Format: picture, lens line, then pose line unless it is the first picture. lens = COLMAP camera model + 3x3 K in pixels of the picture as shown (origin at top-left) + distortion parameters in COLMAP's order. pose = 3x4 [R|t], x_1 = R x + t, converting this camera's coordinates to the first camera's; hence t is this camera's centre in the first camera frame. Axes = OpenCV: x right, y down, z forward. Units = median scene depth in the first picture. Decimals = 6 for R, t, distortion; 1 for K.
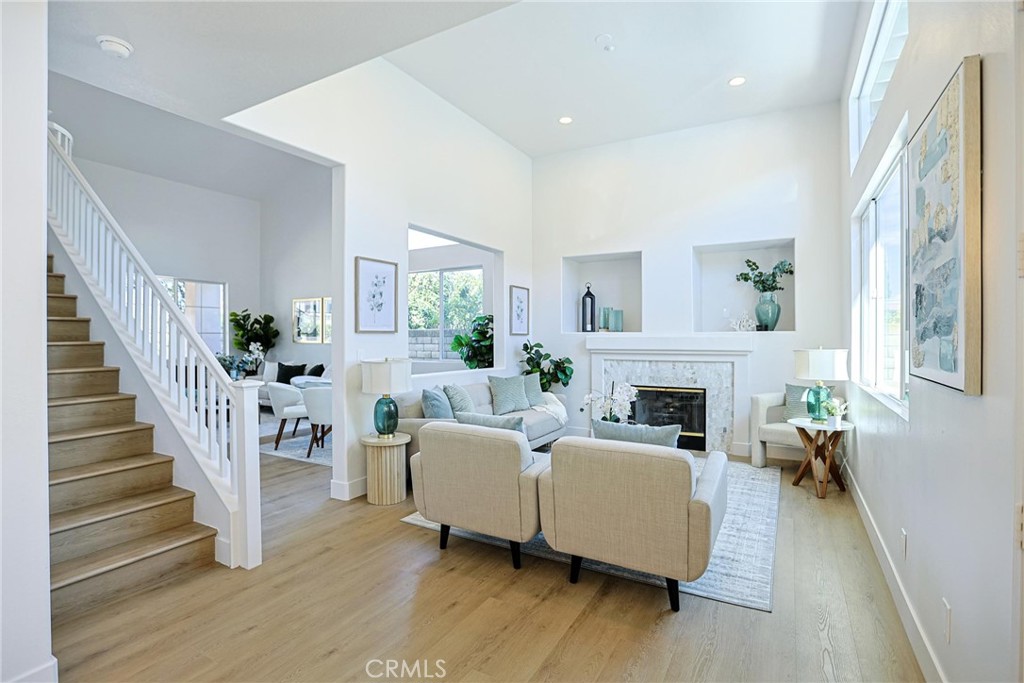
lens RADIAL K [[498.5, 0, 514.0], [0, 498.5, 337.5], [0, 0, 1]] dist [-0.003258, 0.000235]
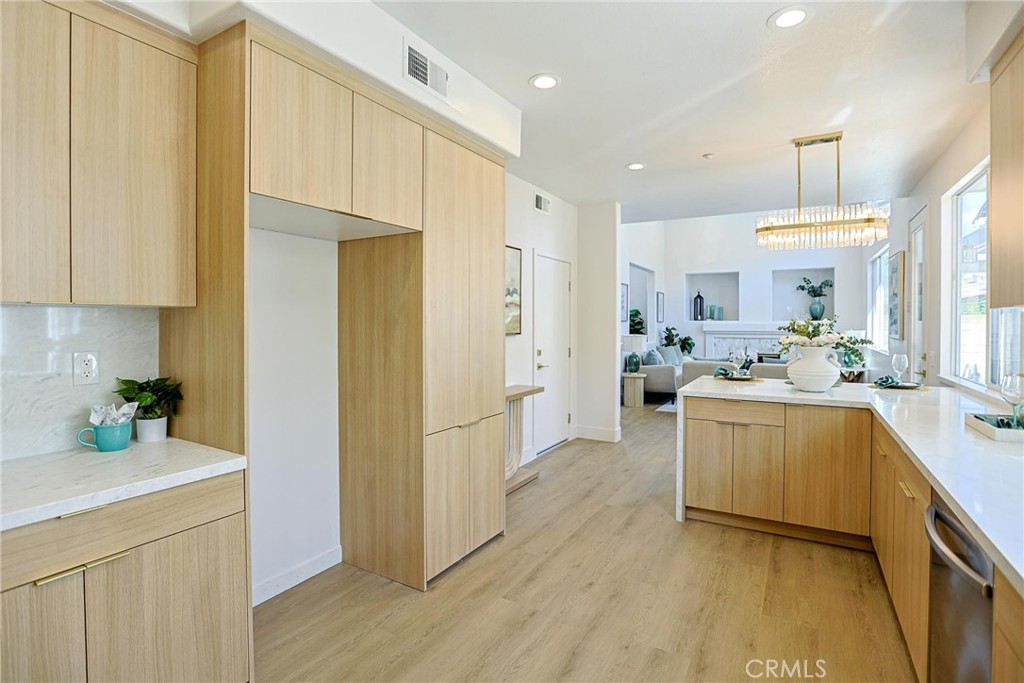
lens RADIAL K [[498.5, 0, 519.7], [0, 498.5, 324.2], [0, 0, 1]] dist [-0.003258, 0.000235]
pose [[0.999942, 0.003426, -0.010224, -0.452238], [-0.003391, 0.999988, 0.003484, -0.002590], [0.010236, -0.003449, 0.999942, -0.656497]]
